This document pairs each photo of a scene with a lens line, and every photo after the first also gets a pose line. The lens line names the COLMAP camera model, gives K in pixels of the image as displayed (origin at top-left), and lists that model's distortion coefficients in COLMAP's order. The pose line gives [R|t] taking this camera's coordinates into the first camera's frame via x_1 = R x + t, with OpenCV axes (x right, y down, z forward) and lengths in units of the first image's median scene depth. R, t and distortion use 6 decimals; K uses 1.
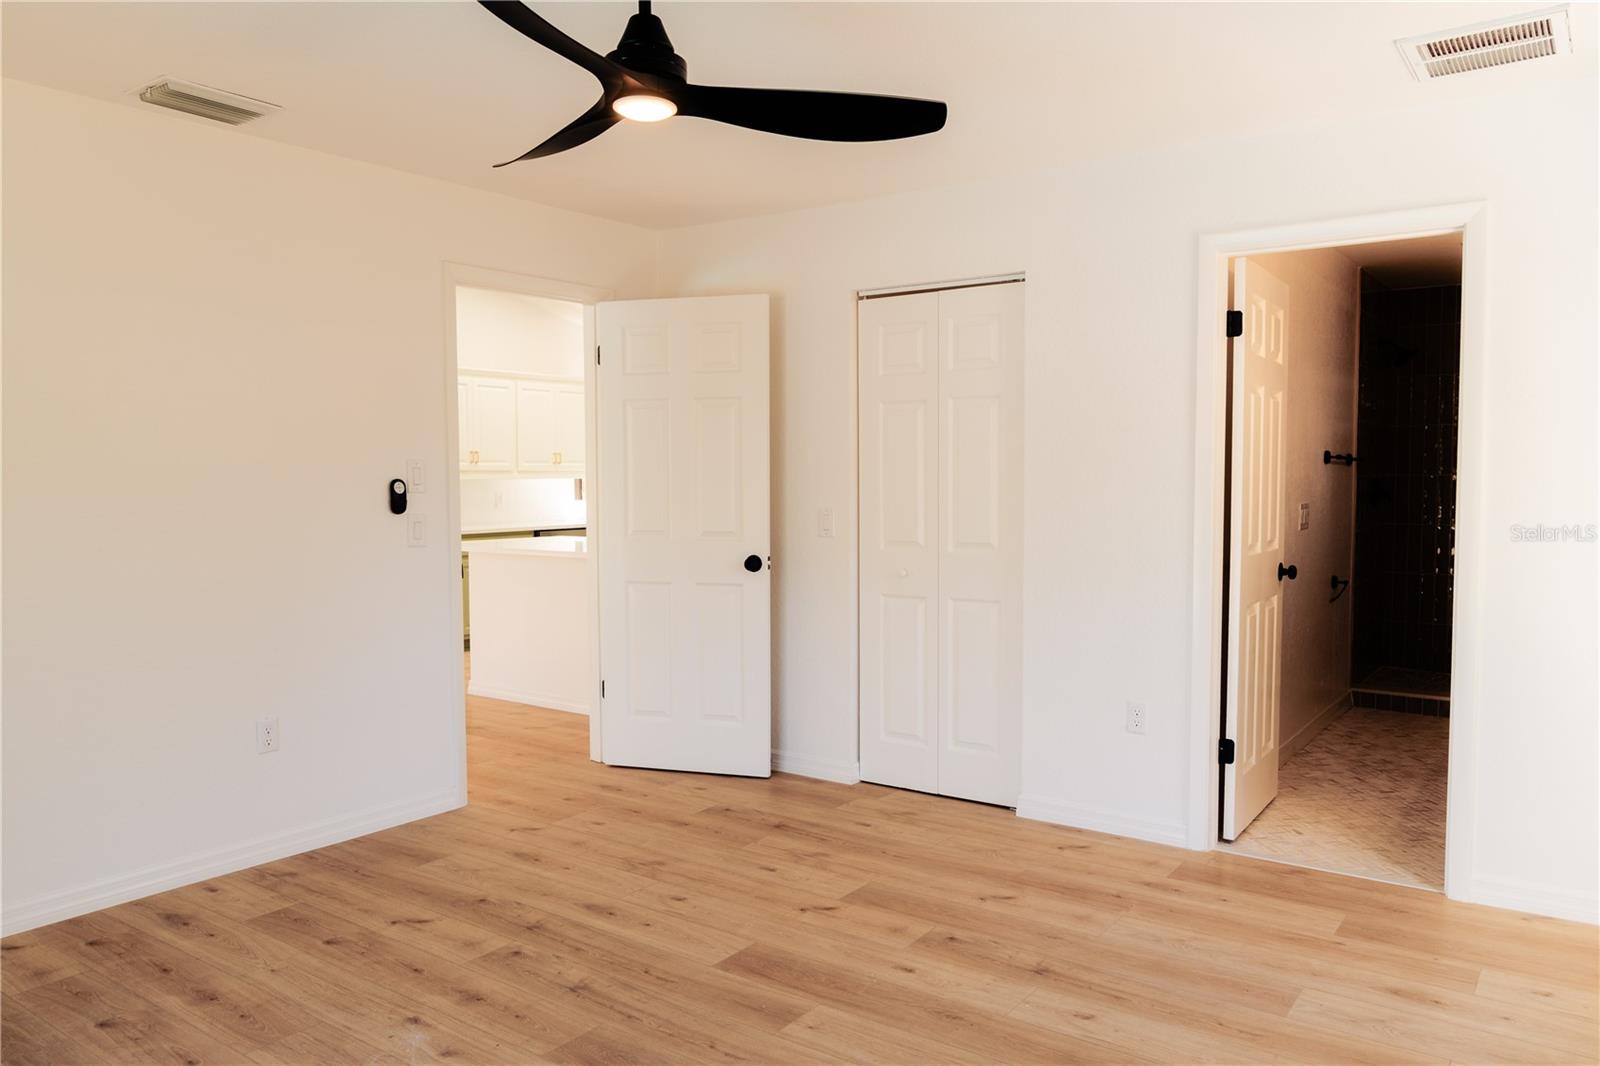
lens RADIAL K [[1125.7, 0, 803.0], [0, 1125.7, 537.6], [0, 0, 1]] dist [-0.007267, 0.003138]
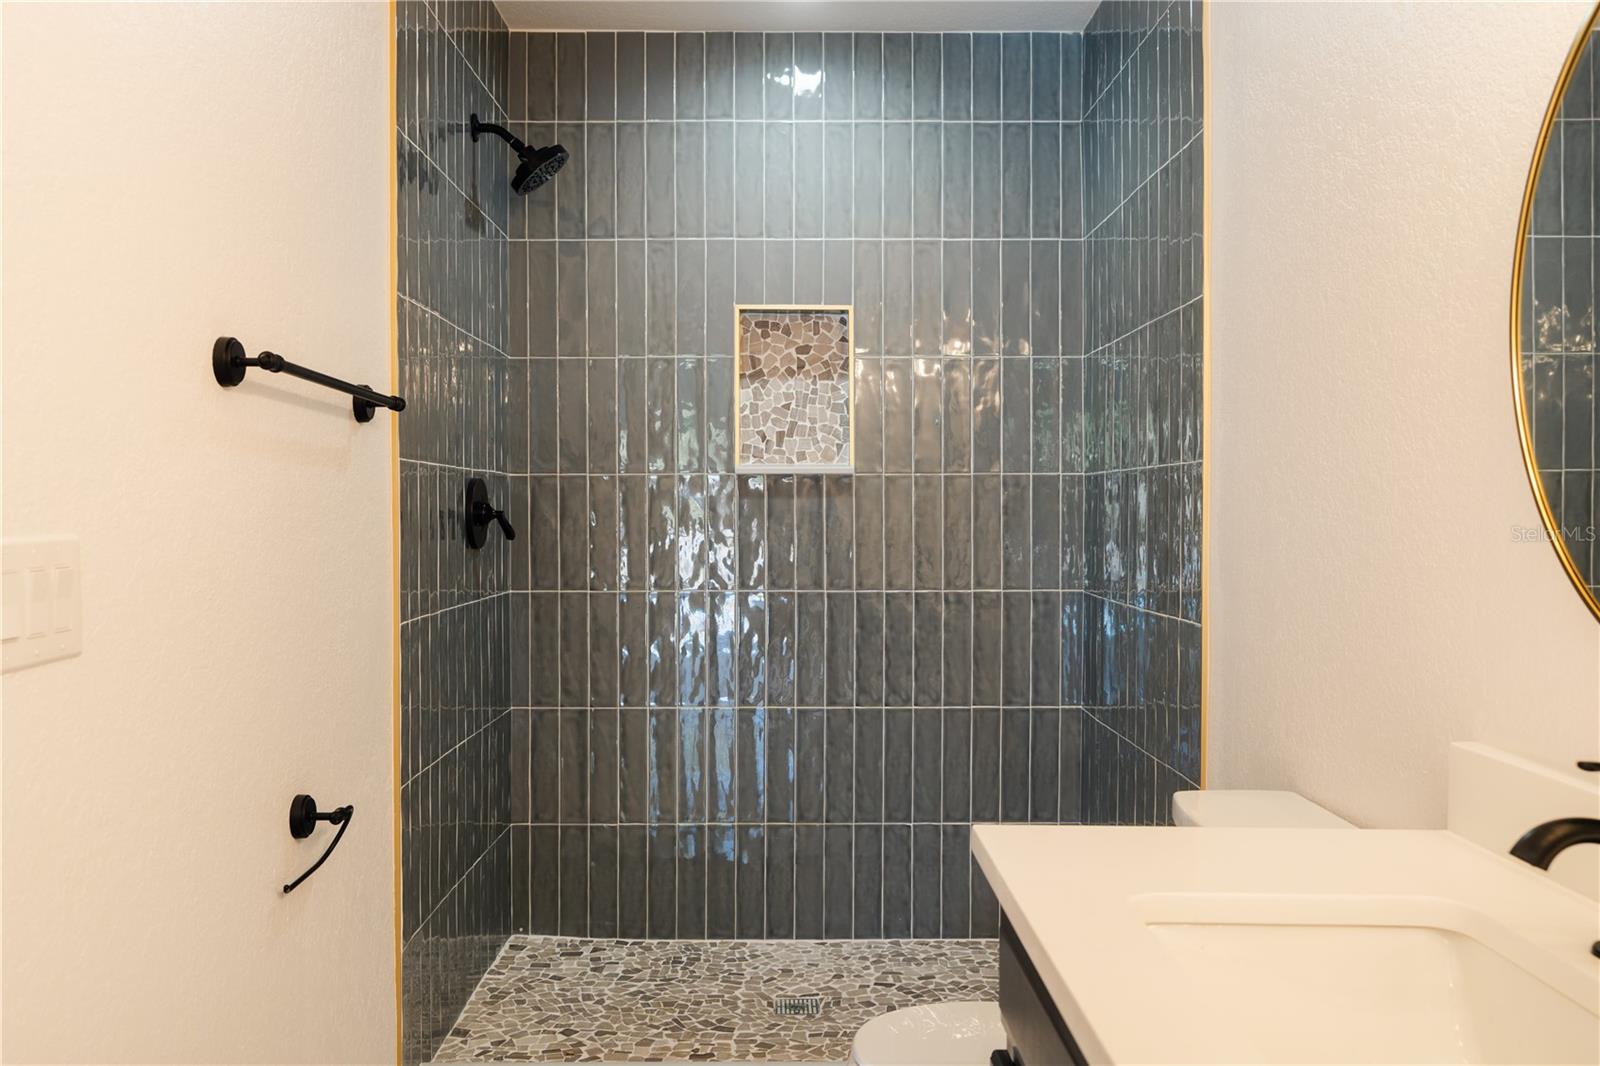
lens RADIAL K [[1328.8, 0, 796.7], [0, 1328.8, 541.6], [0, 0, 1]] dist [-0.003099, -0.004333]
pose [[0.798356, -0.016265, 0.601966, 0.363236], [0.033133, 0.999307, -0.016941, -0.019892], [-0.601273, 0.033469, 0.798342, 0.641000]]
